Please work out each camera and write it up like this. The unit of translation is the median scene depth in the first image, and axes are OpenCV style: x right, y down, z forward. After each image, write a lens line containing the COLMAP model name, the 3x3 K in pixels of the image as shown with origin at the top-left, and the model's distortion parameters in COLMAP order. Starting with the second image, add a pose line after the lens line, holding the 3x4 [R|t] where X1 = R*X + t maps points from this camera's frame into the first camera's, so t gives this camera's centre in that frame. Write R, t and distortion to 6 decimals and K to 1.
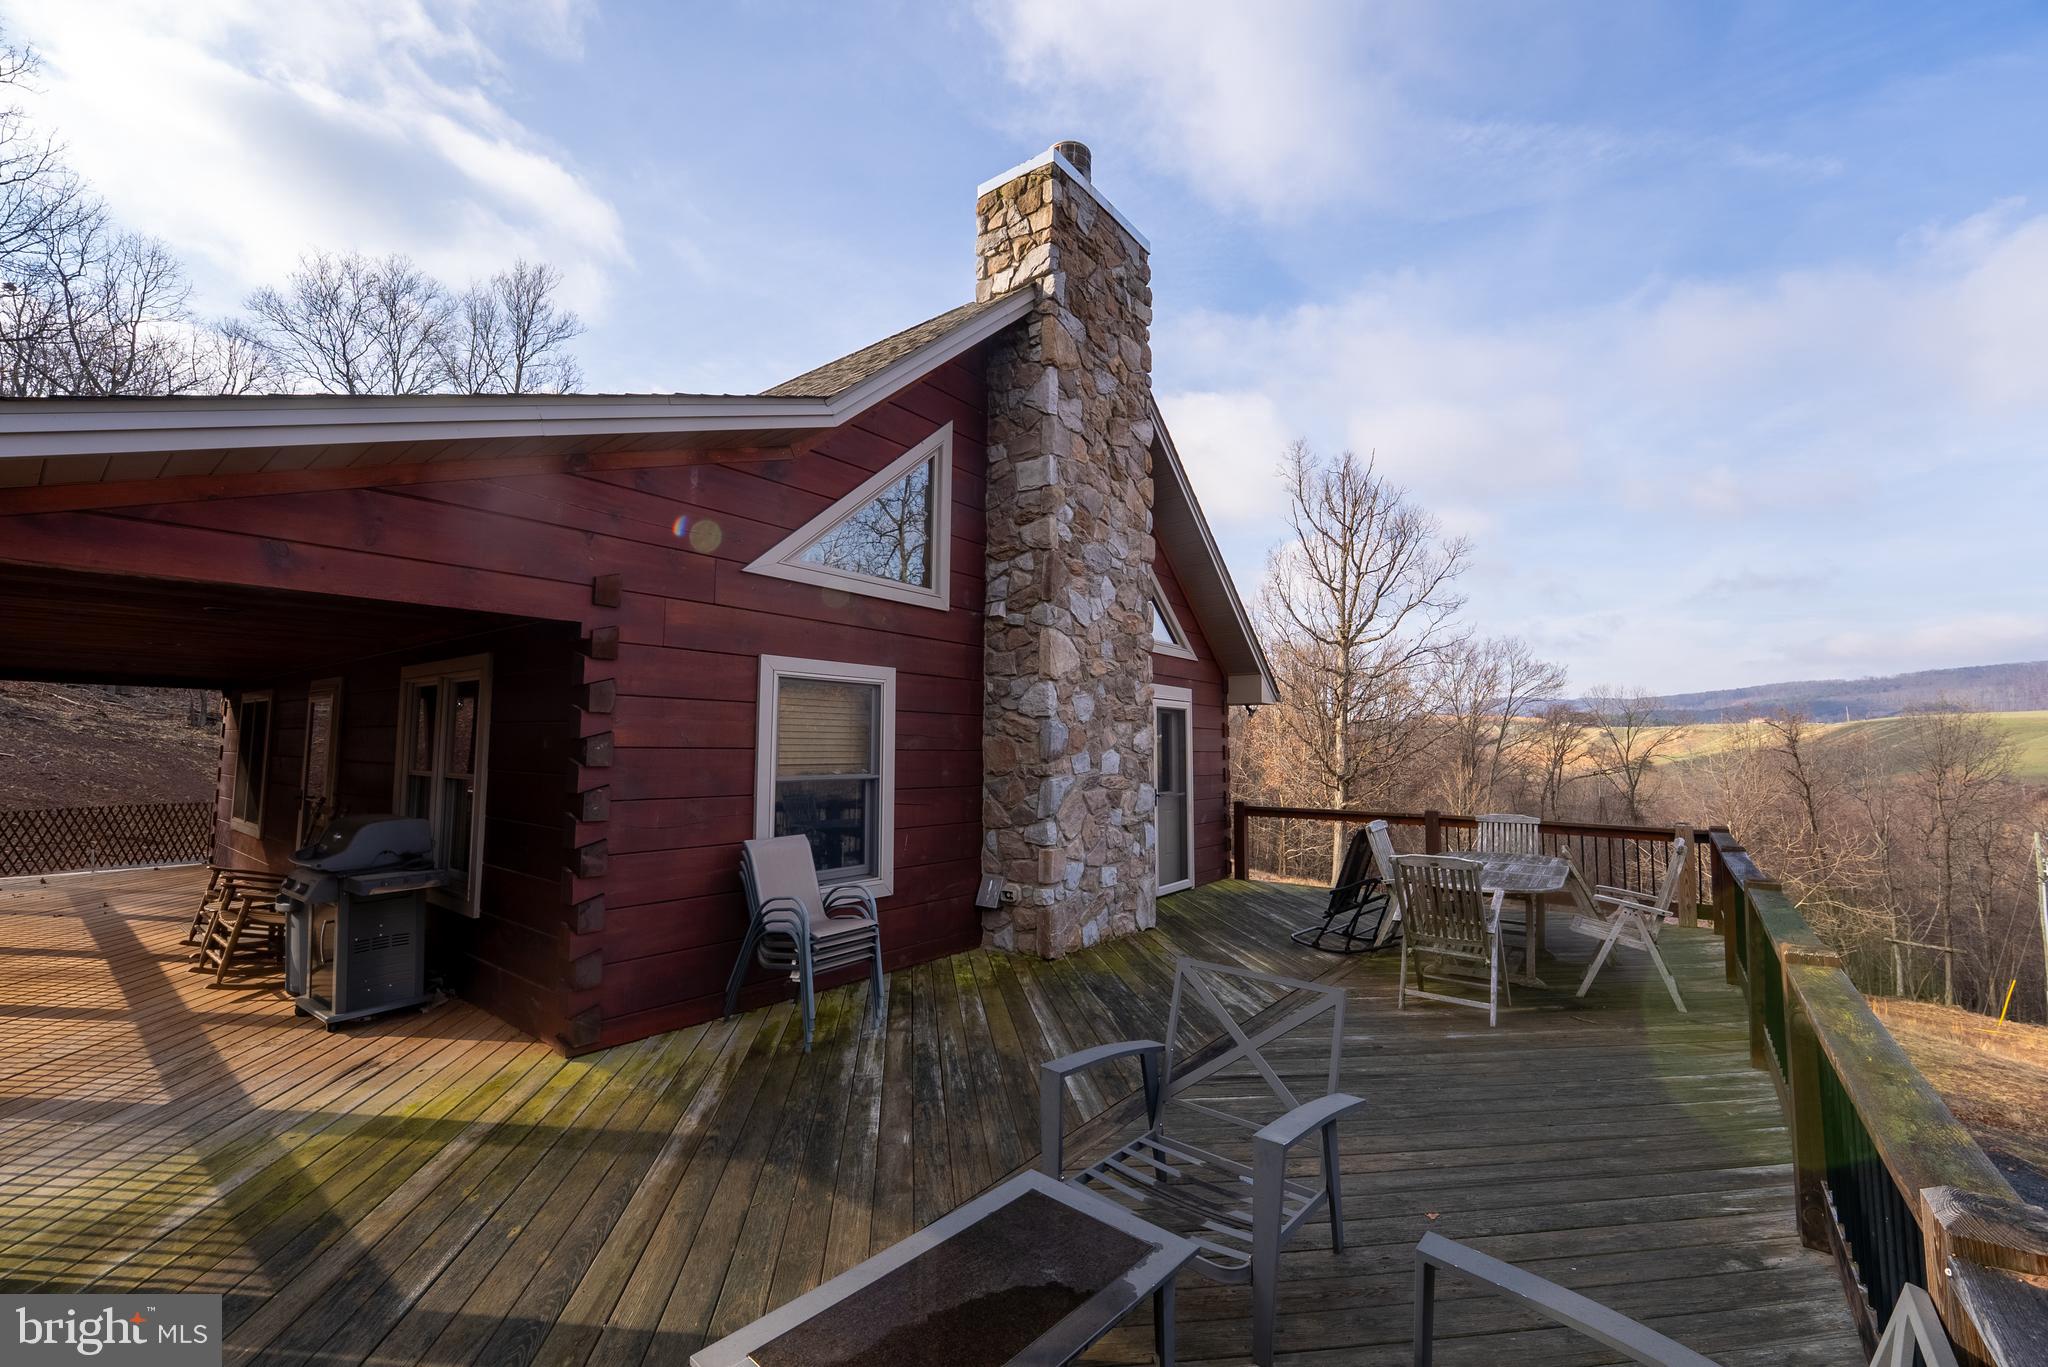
lens RADIAL K [[815.2, 0, 1024.0], [0, 815.2, 683.5], [0, 0, 1]] dist [-0.029185, -0.000022]
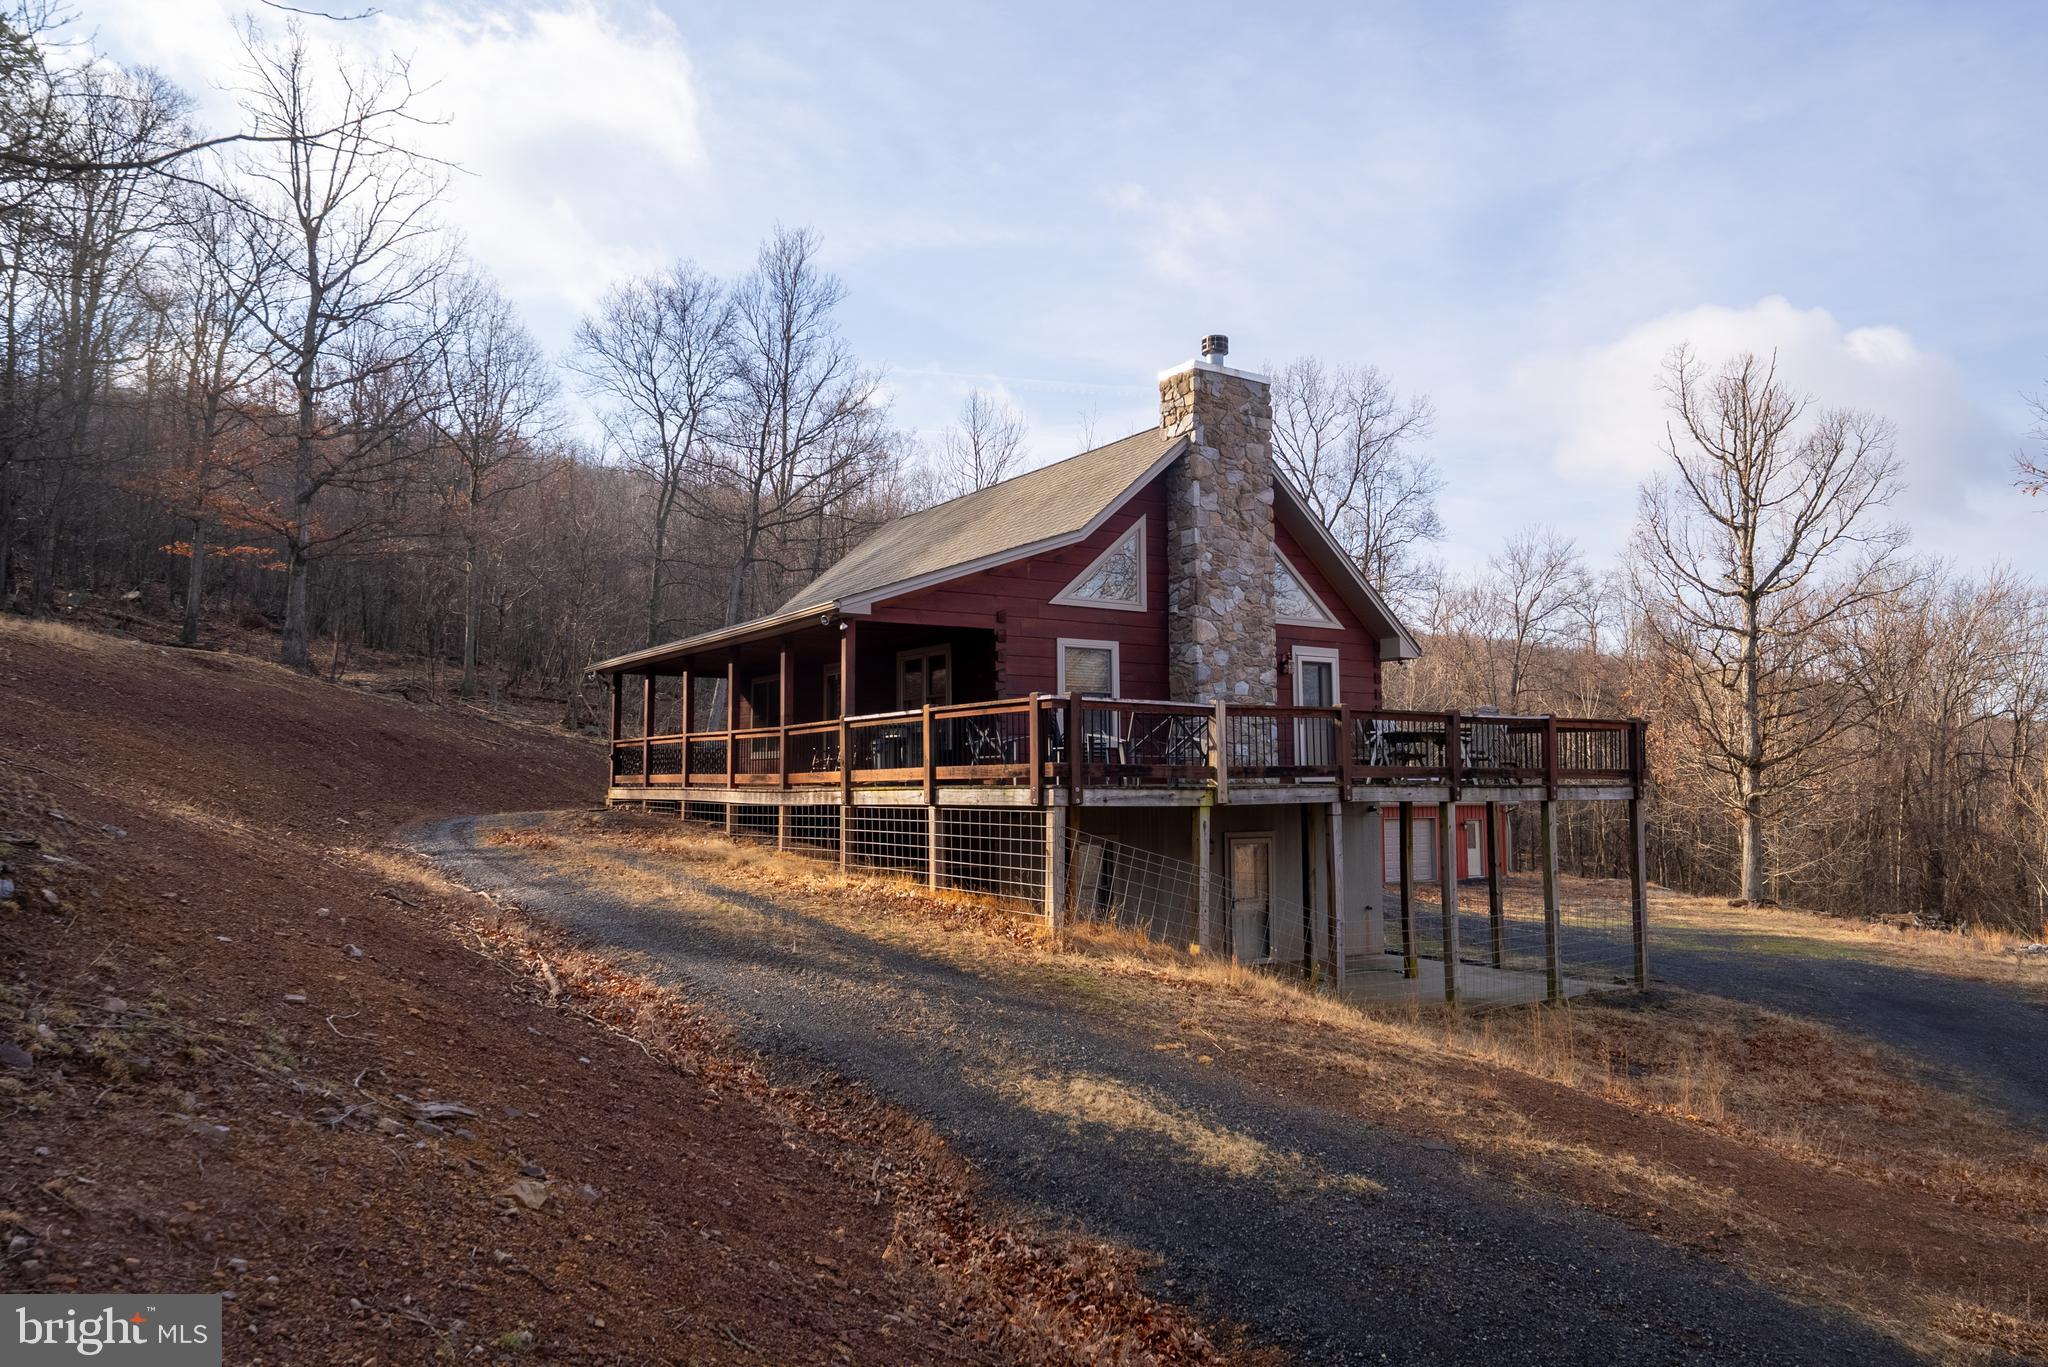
lens RADIAL K [[1408.0, 0, 1024.0], [0, 1408.0, 683.5], [0, 0, 1]] dist [-0.000817, -0.000093]
pose [[0.944917, -0.039963, -0.324862, 0.688003], [0.038510, 0.999199, -0.010905, 0.104154], [0.325038, -0.002206, 0.945699, -2.196175]]
